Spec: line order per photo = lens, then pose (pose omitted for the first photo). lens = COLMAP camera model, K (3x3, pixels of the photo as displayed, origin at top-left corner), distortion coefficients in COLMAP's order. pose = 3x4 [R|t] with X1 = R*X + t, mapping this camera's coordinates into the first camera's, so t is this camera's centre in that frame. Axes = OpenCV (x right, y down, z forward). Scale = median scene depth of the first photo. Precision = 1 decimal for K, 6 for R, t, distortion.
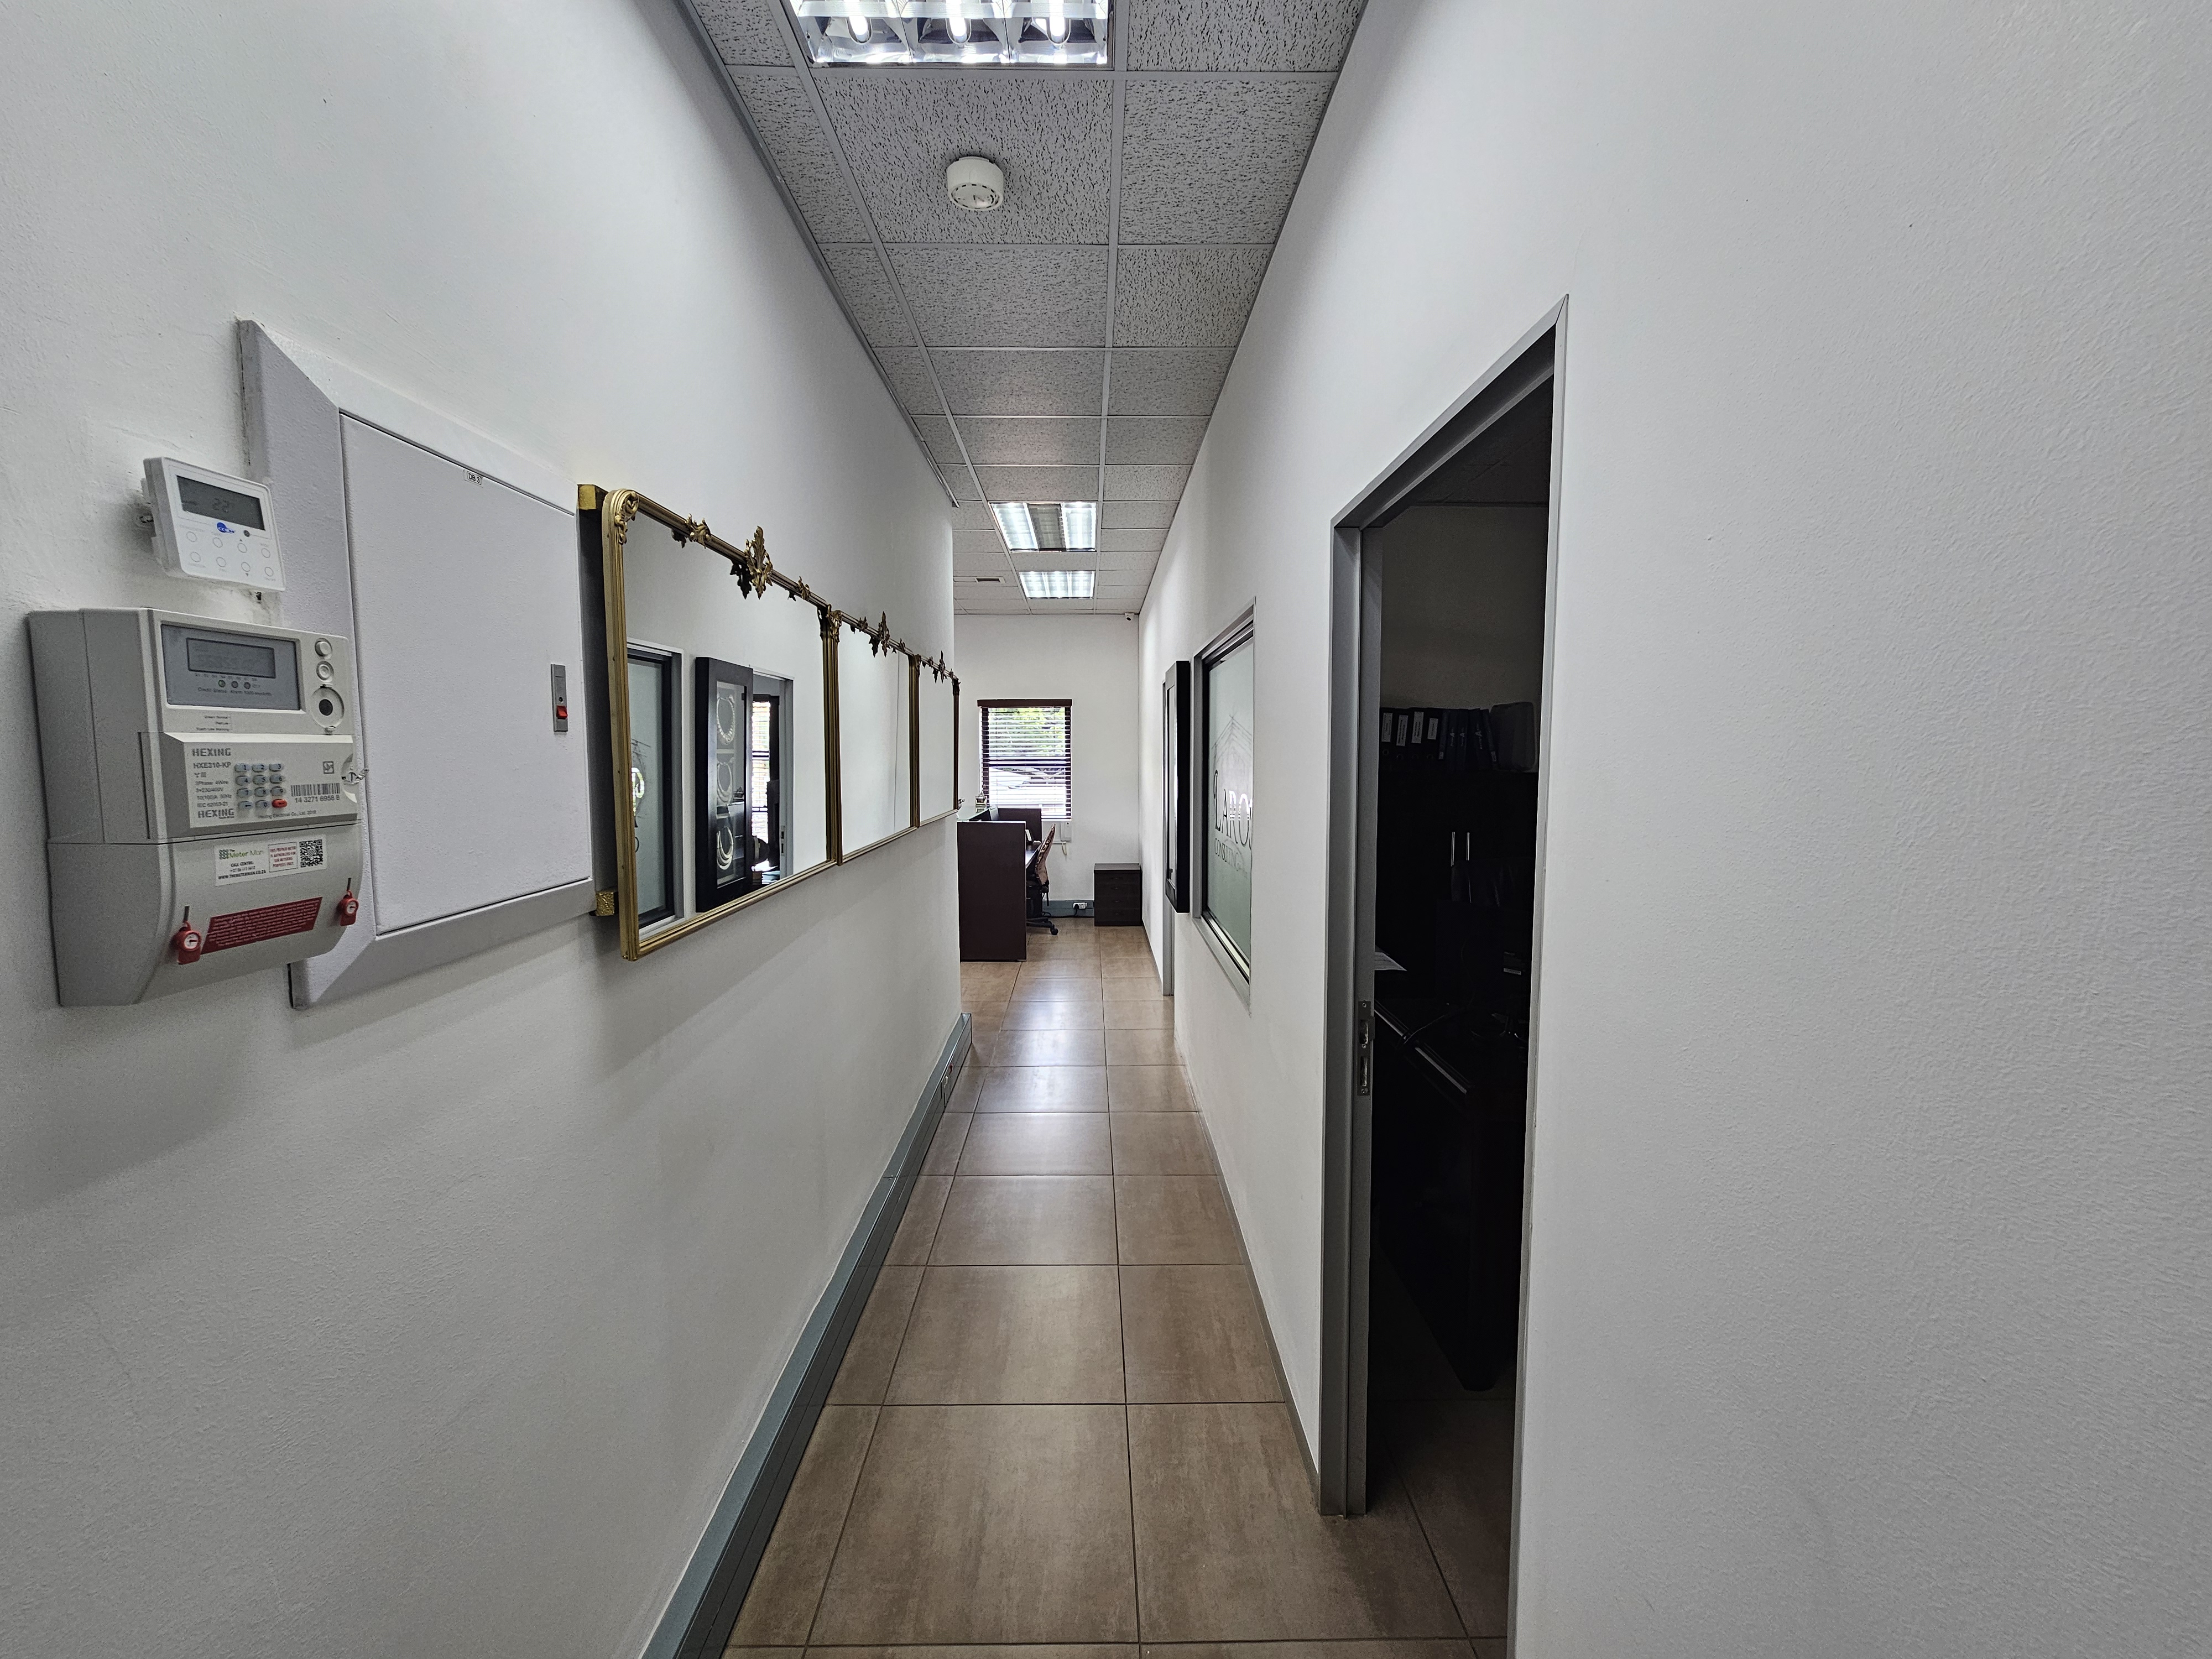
lens RADIAL K [[906.7, 0, 1099.4], [0, 906.7, 830.8], [0, 0, 1]] dist [-0.000611, 0.000637]
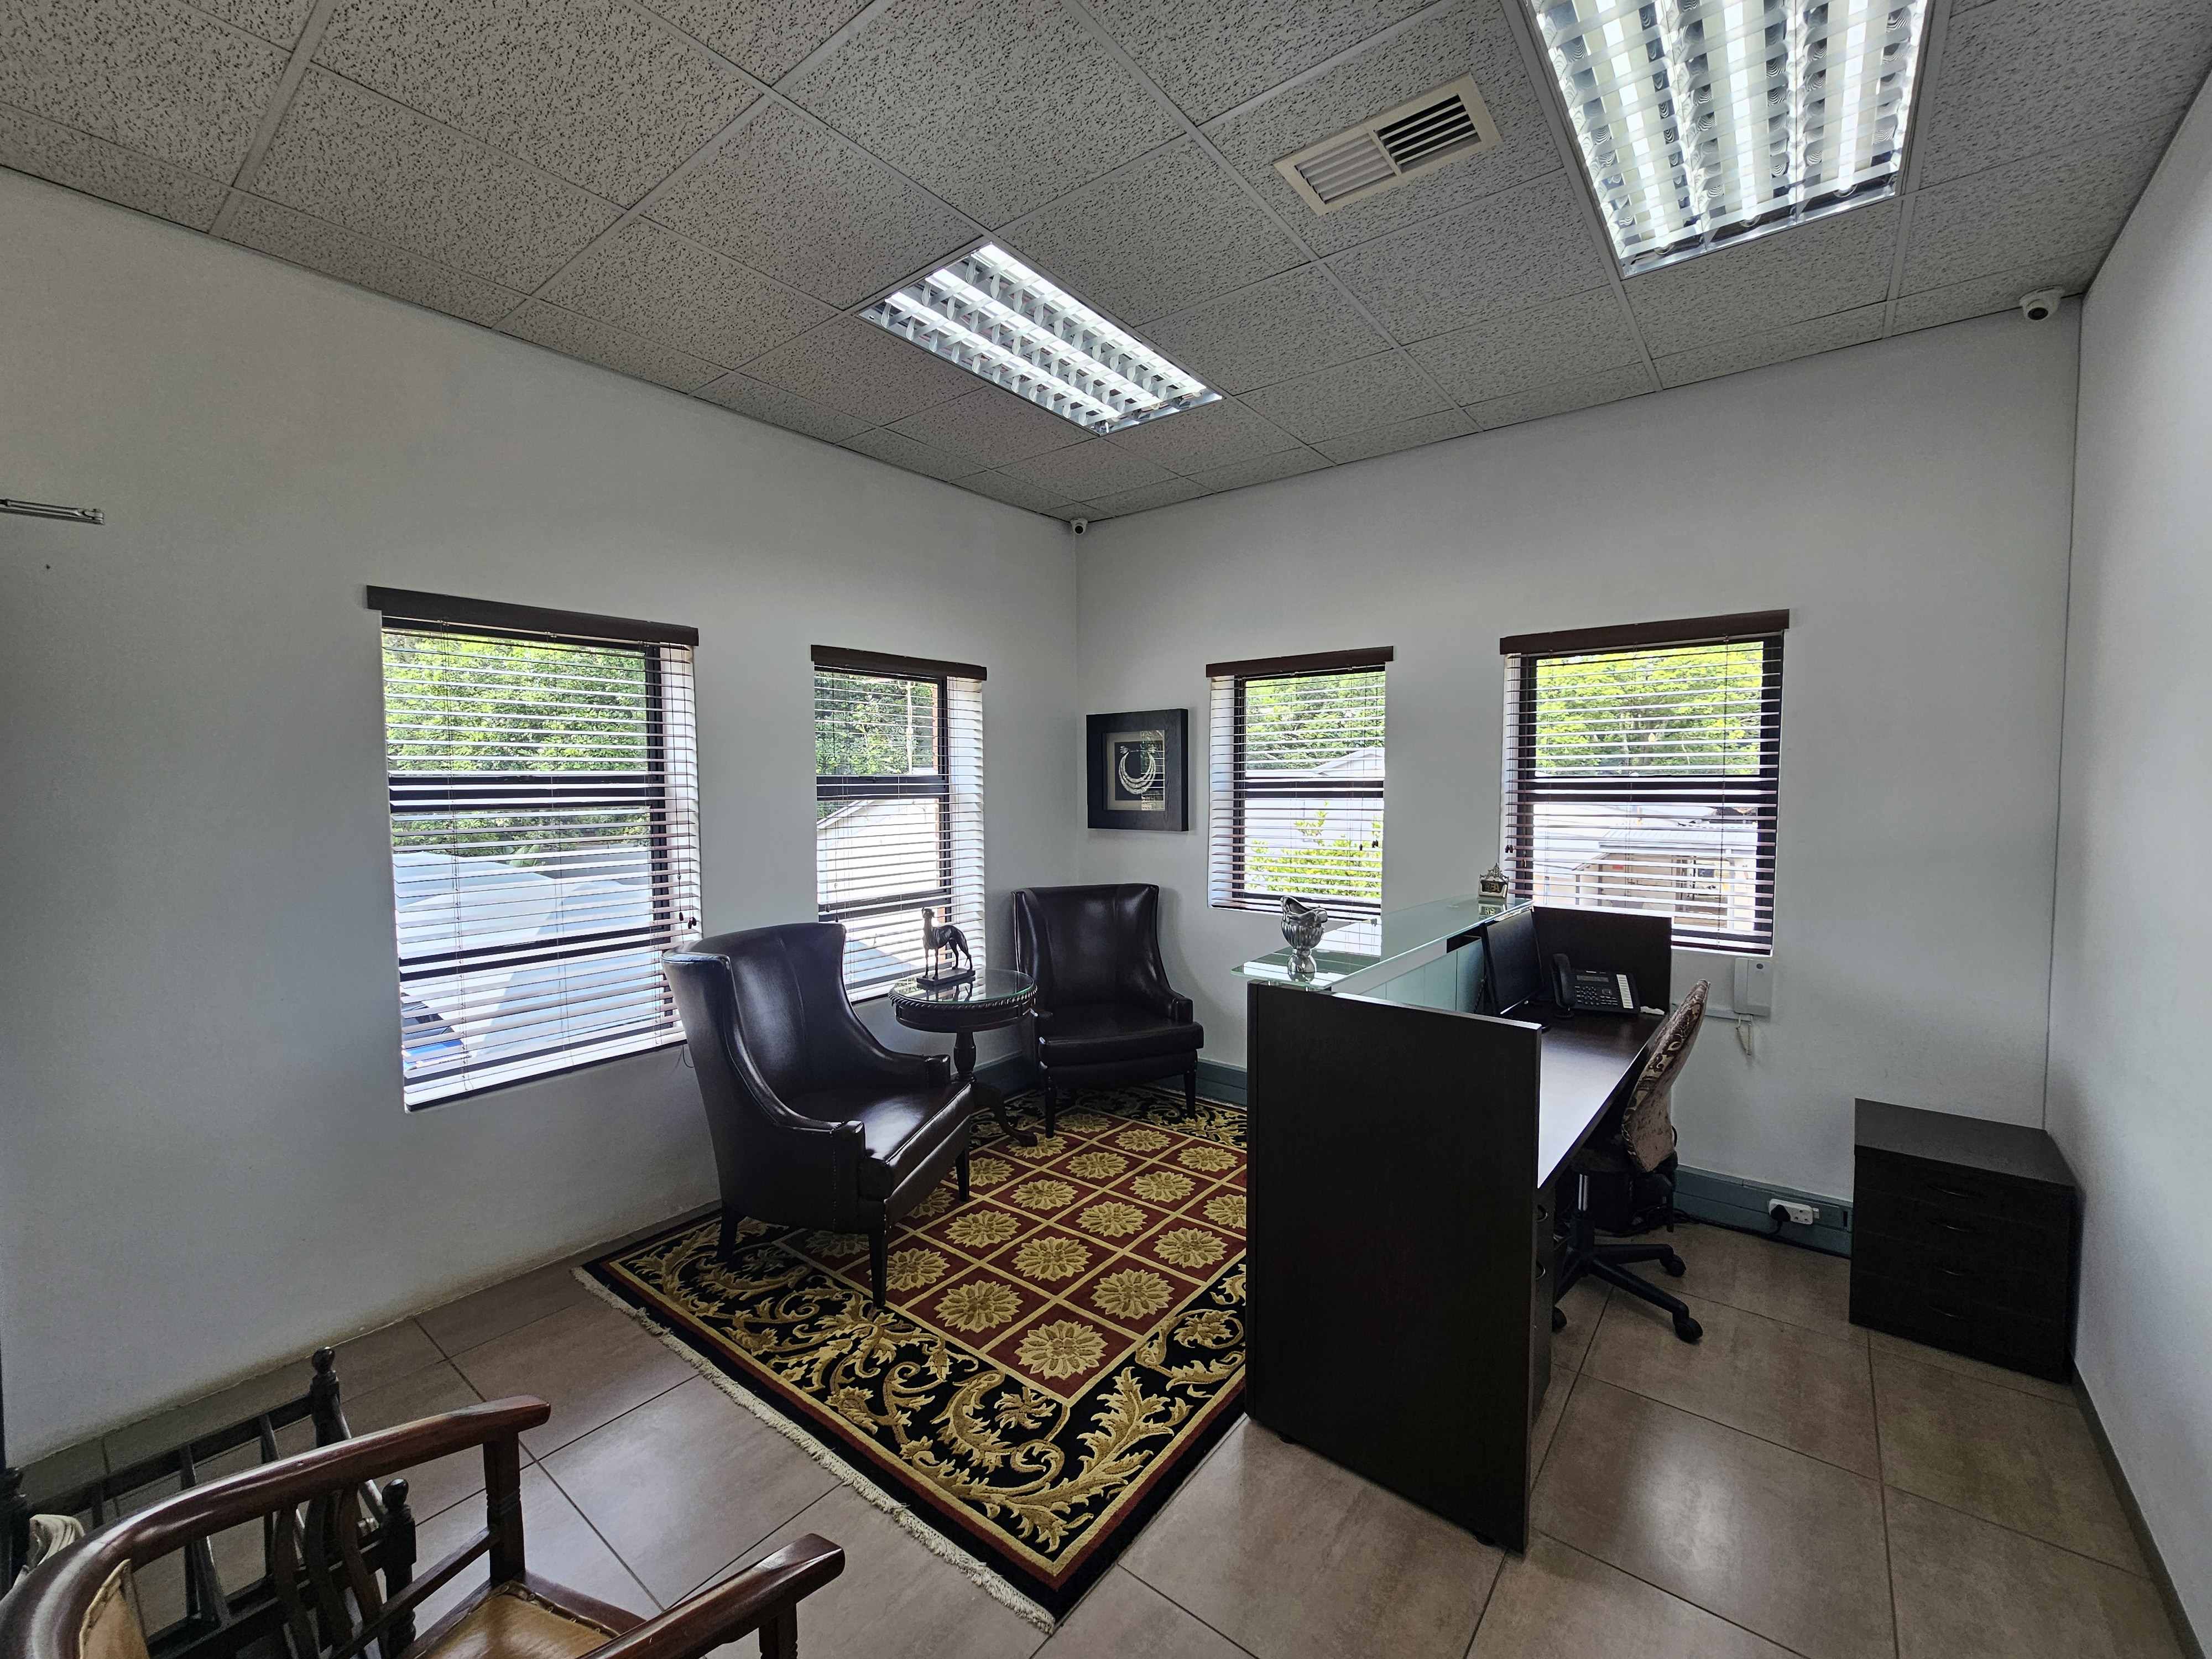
lens RADIAL K [[906.7, 0, 1110.4], [0, 906.7, 832.5], [0, 0, 1]] dist [-0.000611, 0.000637]
pose [[0.786127, 0.031299, -0.617272, -0.016951], [-0.048301, 0.998774, -0.010870, -0.042420], [0.616174, 0.038359, 0.786675, 0.563437]]
